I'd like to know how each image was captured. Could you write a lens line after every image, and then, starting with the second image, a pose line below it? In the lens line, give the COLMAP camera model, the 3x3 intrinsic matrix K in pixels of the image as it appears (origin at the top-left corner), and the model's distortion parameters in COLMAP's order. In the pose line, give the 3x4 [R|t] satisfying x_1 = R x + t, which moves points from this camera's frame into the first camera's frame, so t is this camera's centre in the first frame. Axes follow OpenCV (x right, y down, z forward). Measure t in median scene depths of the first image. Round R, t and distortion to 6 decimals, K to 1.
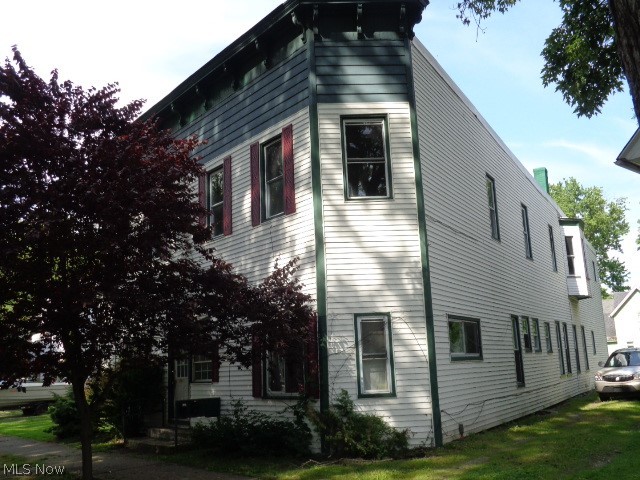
lens RADIAL K [[624.7, 0, 320.0], [0, 624.7, 240.0], [0, 0, 1]] dist [-0.045252, 0.002362]
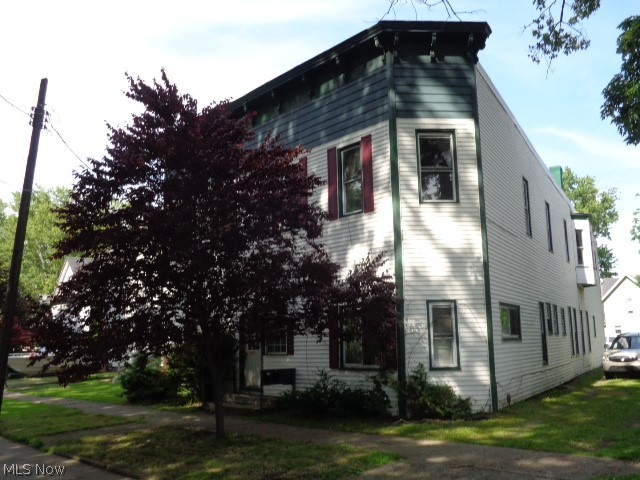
lens RADIAL K [[624.7, 0, 320.0], [0, 624.7, 240.0], [0, 0, 1]] dist [-0.045252, 0.002362]
pose [[0.999235, 0.027700, 0.027623, -0.170385], [-0.028750, 0.998851, 0.038352, -0.032731], [-0.026529, -0.039116, 0.998882, -0.161404]]
